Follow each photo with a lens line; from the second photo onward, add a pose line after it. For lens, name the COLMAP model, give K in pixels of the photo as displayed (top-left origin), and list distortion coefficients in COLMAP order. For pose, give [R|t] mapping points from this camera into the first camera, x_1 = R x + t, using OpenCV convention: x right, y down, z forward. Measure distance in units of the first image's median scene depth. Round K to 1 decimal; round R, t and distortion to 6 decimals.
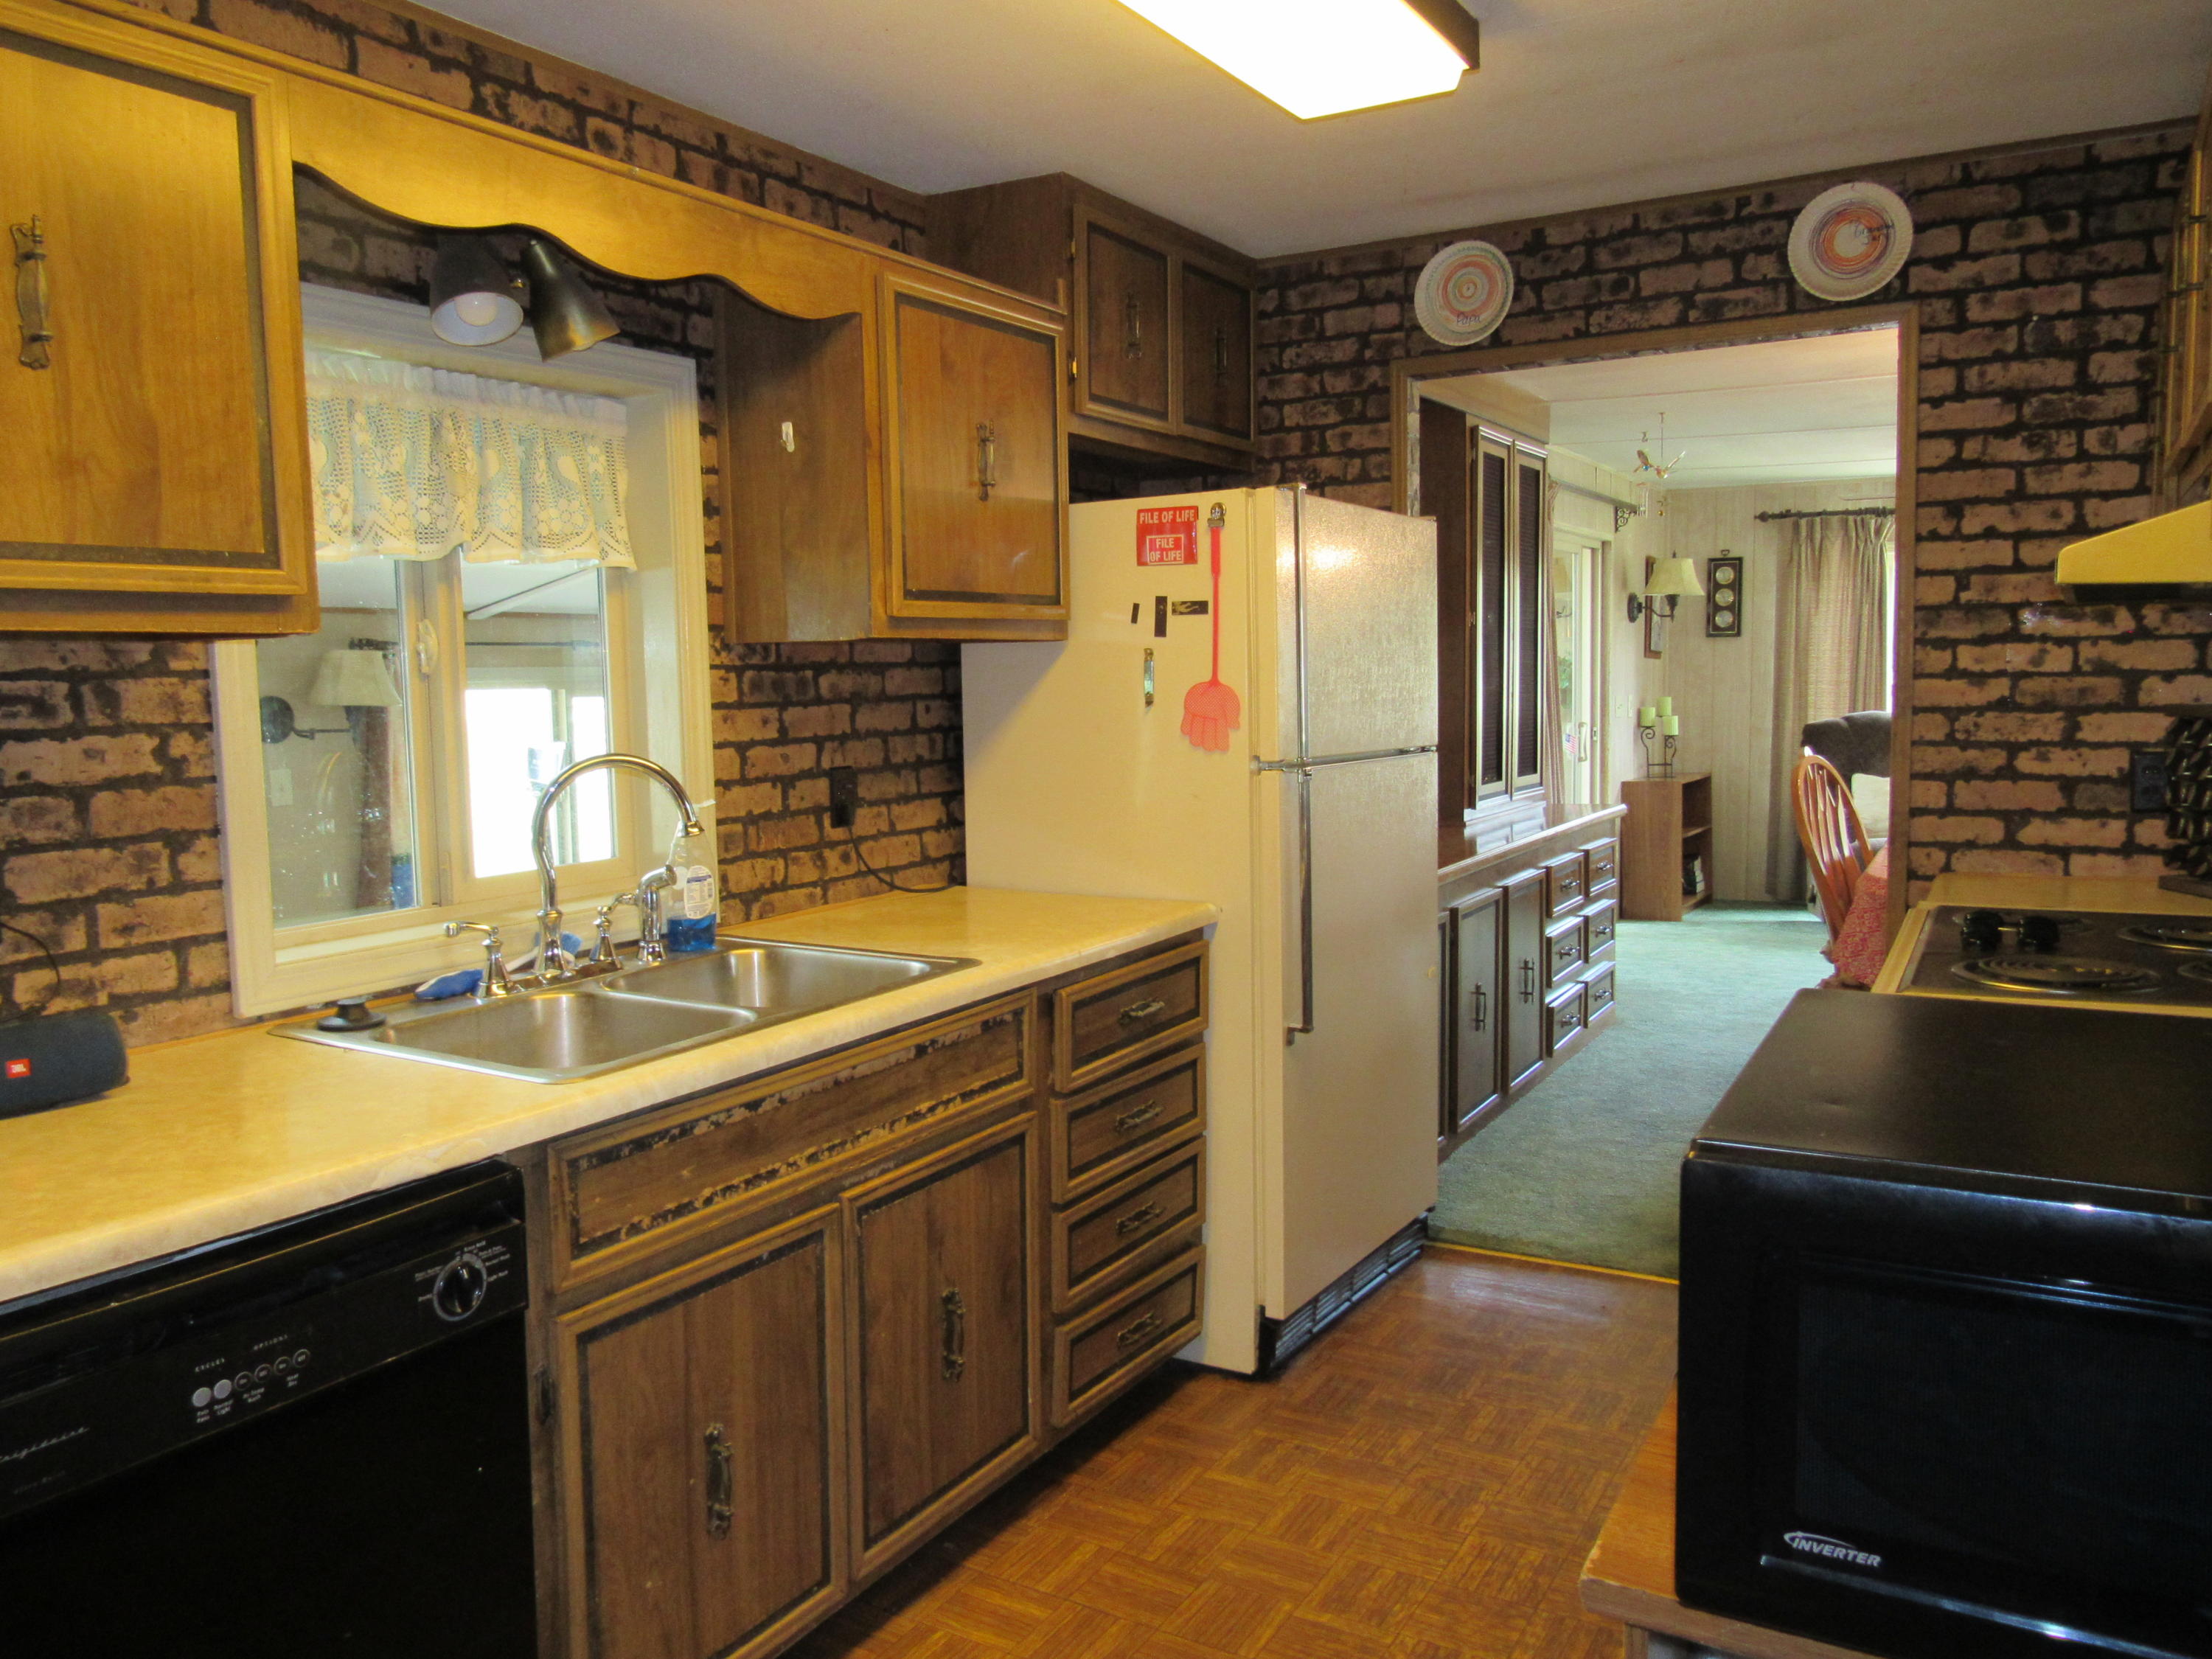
lens RADIAL K [[1707.0, 0, 1106.0], [0, 1707.0, 829.5], [0, 0, 1]] dist [-0.003039, -0.000839]
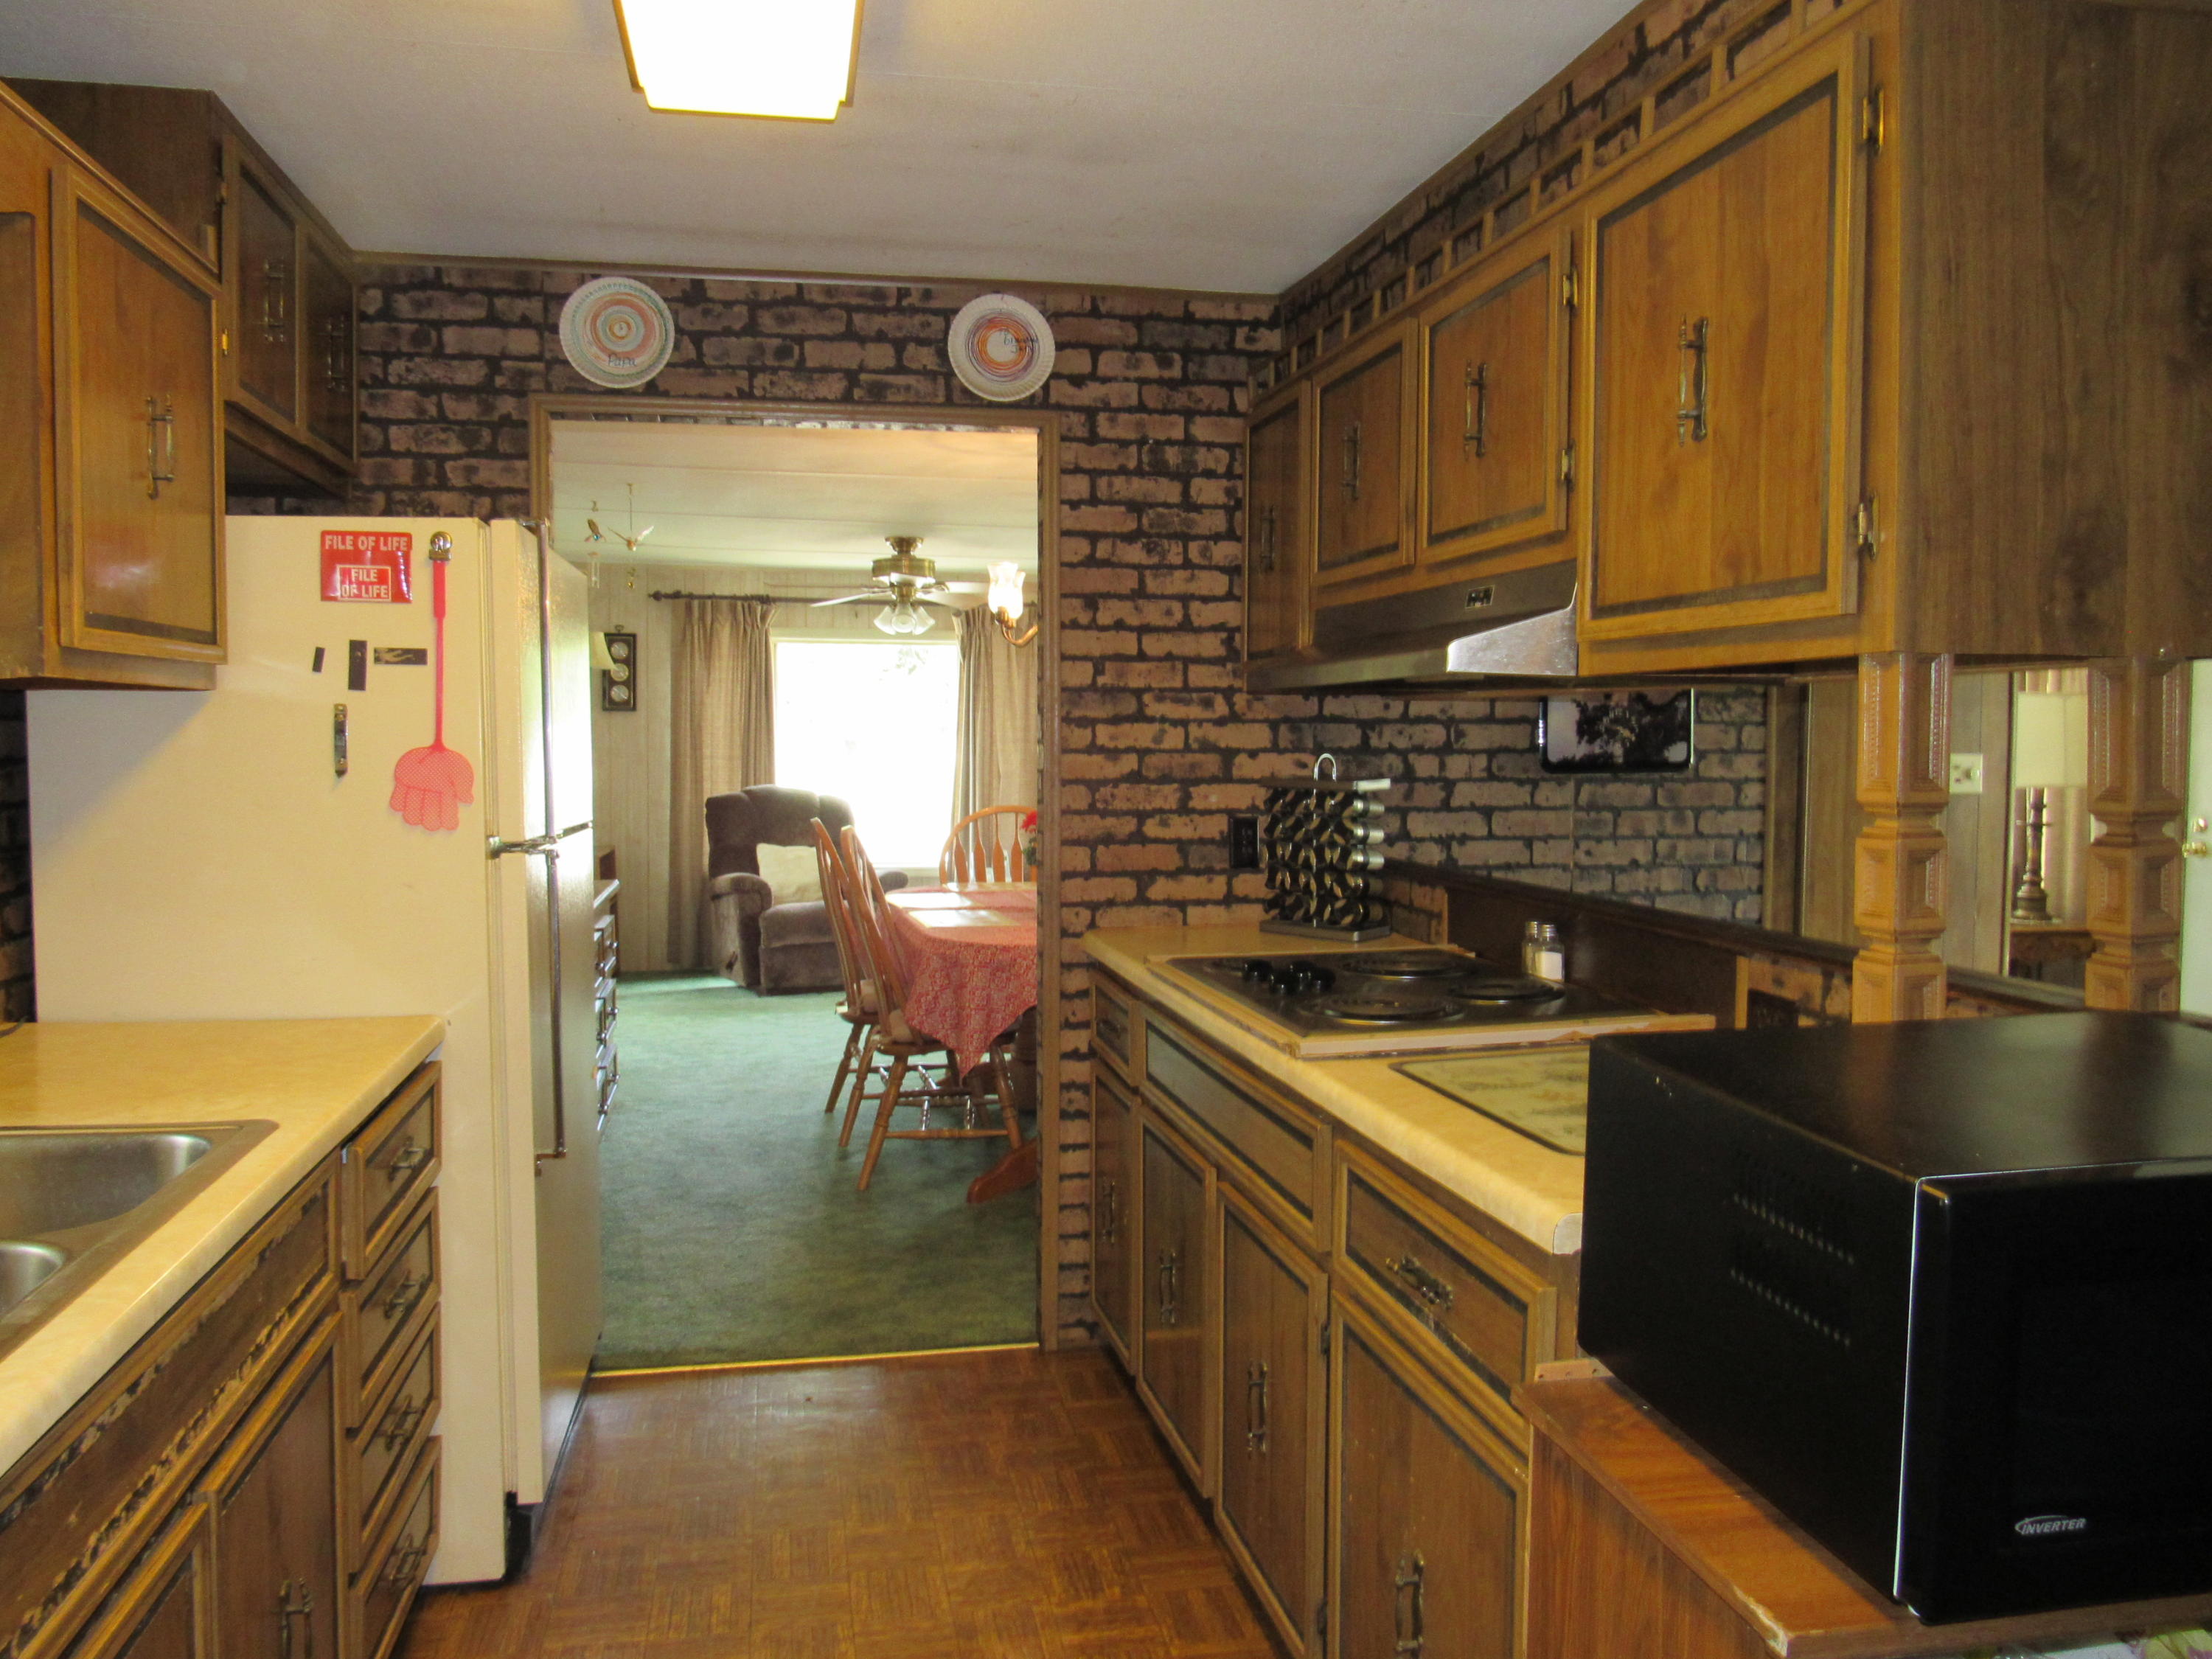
lens RADIAL K [[1695.4, 0, 1092.9], [0, 1695.4, 831.6], [0, 0, 1]] dist [-0.014305, -0.011447]
pose [[0.751533, -0.018040, 0.659448, -0.233078], [0.045939, 0.998631, -0.025035, -0.010374], [-0.658094, 0.049109, 0.751333, 0.175025]]
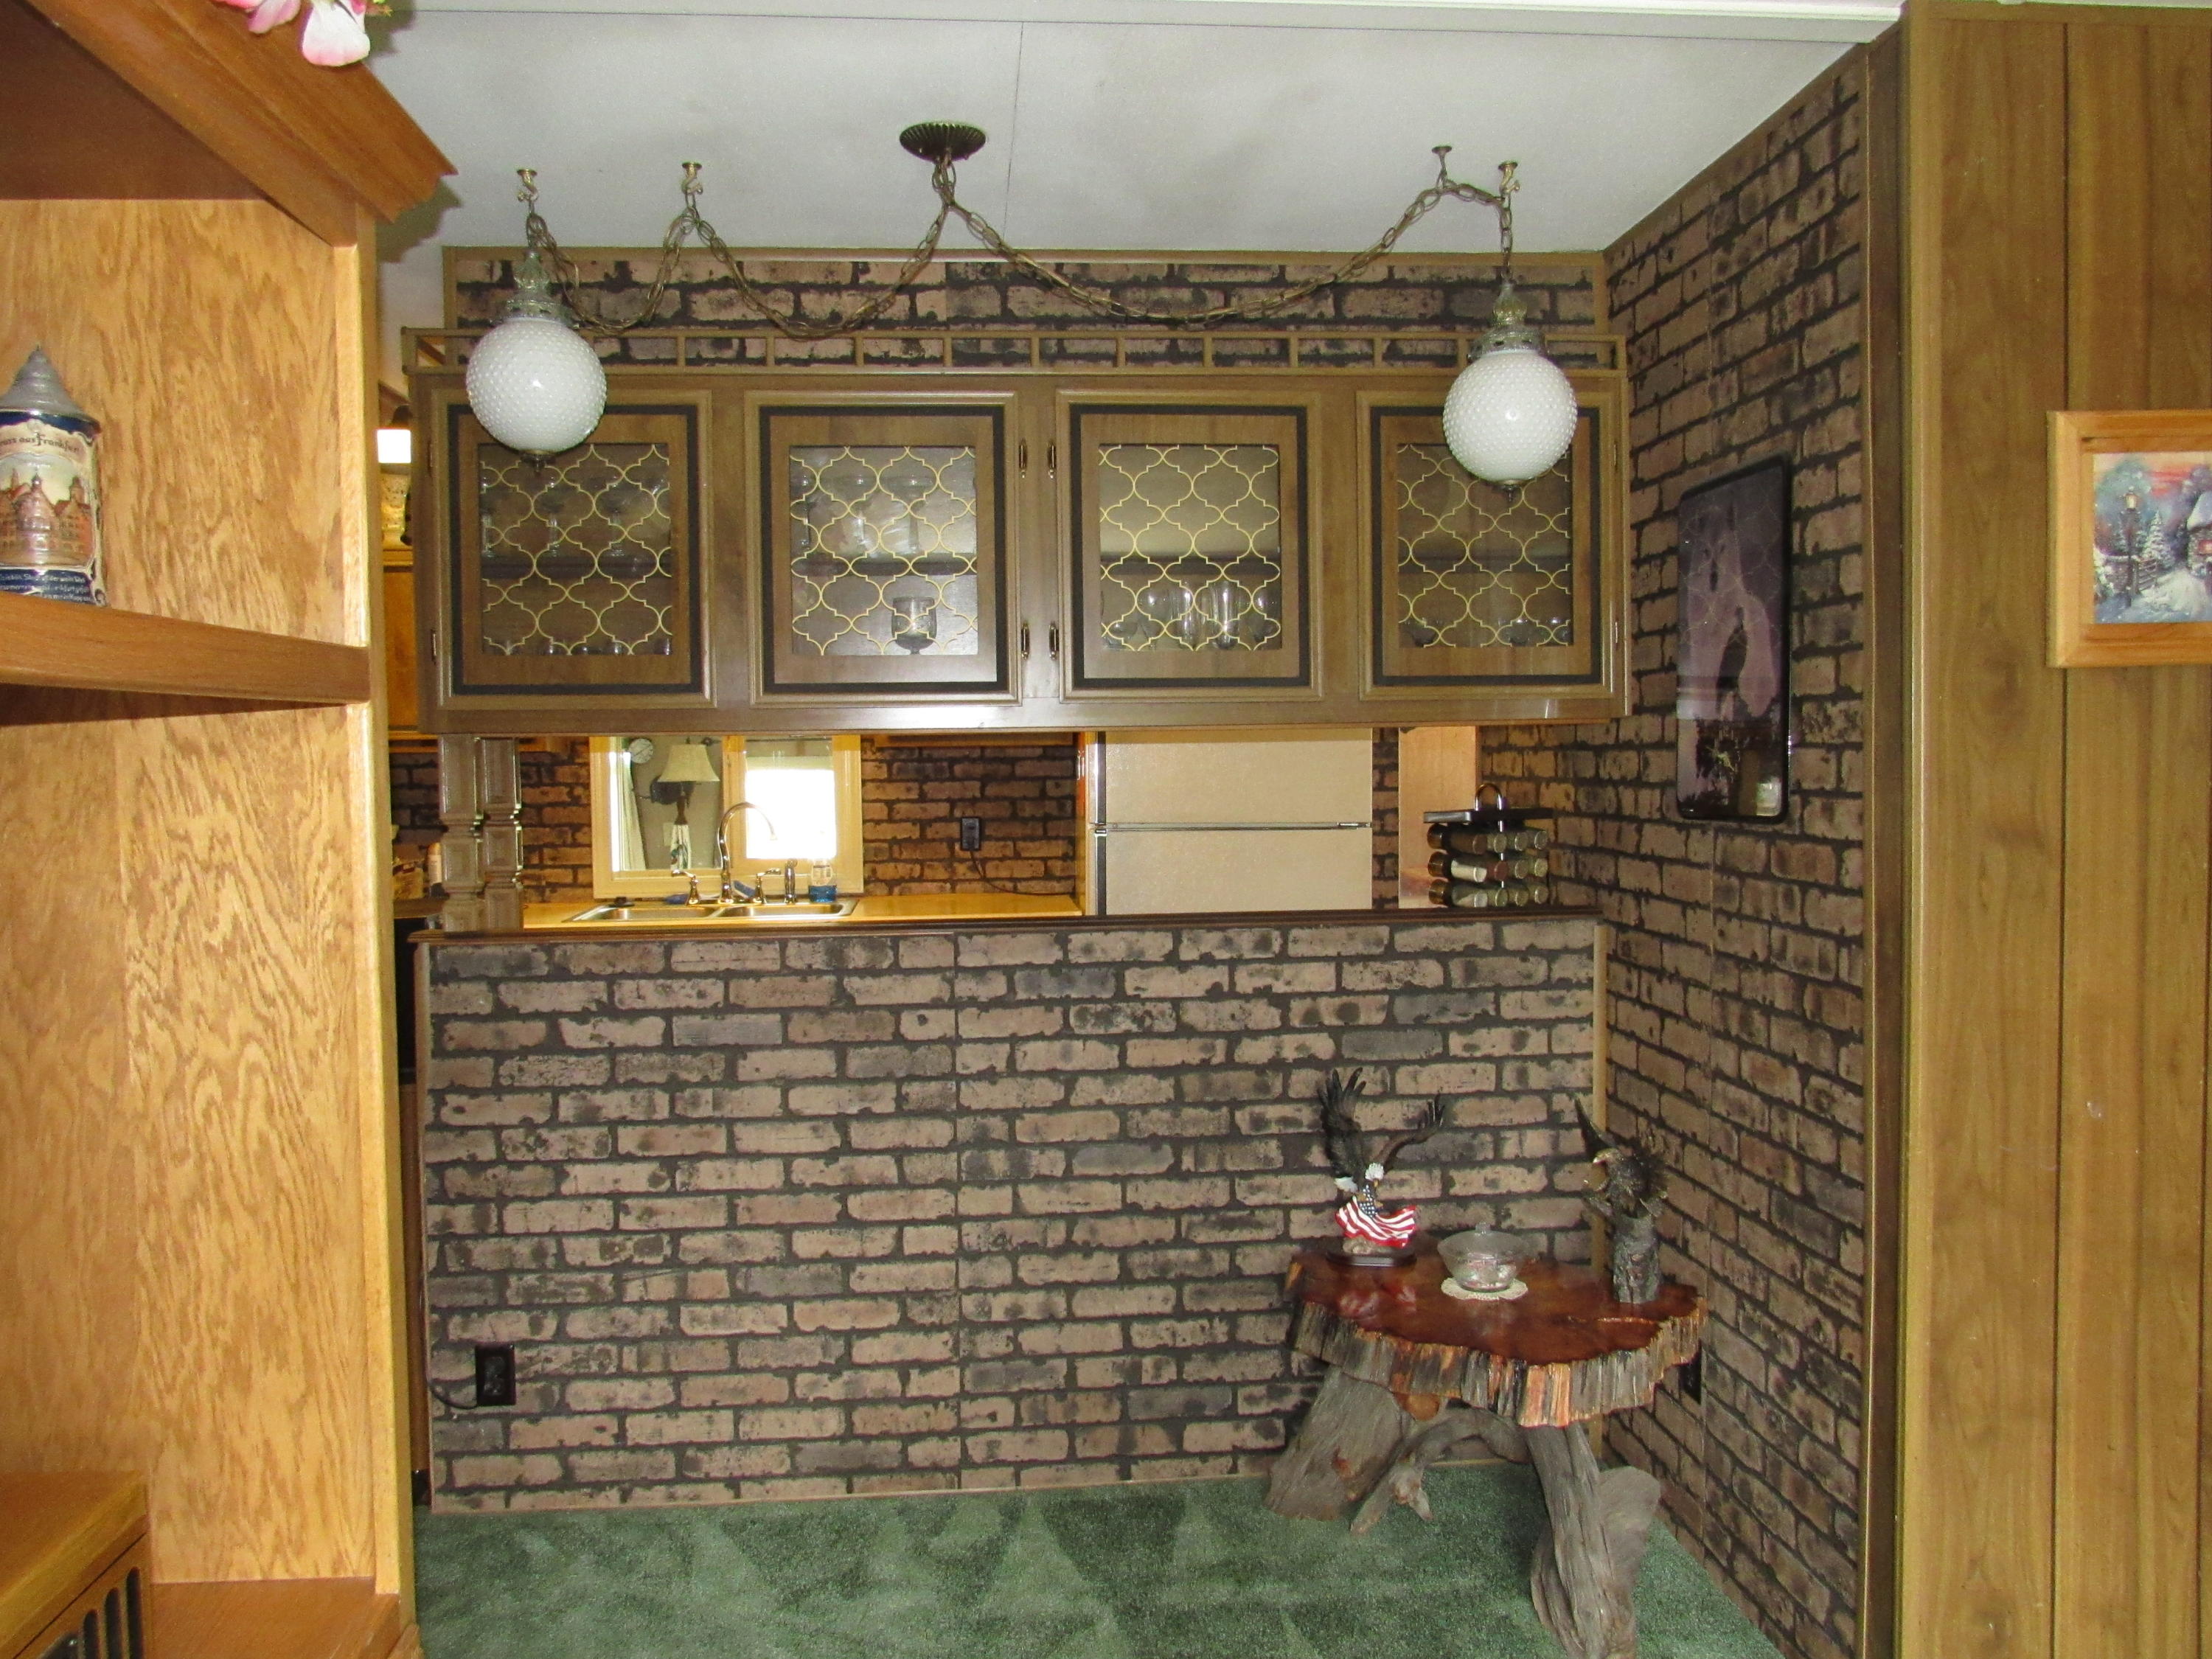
lens RADIAL K [[1695.4, 0, 1092.9], [0, 1695.4, 831.6], [0, 0, 1]] dist [-0.014305, -0.011447]
pose [[0.571063, 0.042587, -0.819801, 1.315465], [-0.075174, 0.997170, -0.000564, -0.029070], [0.817457, 0.061950, 0.572649, 0.100606]]
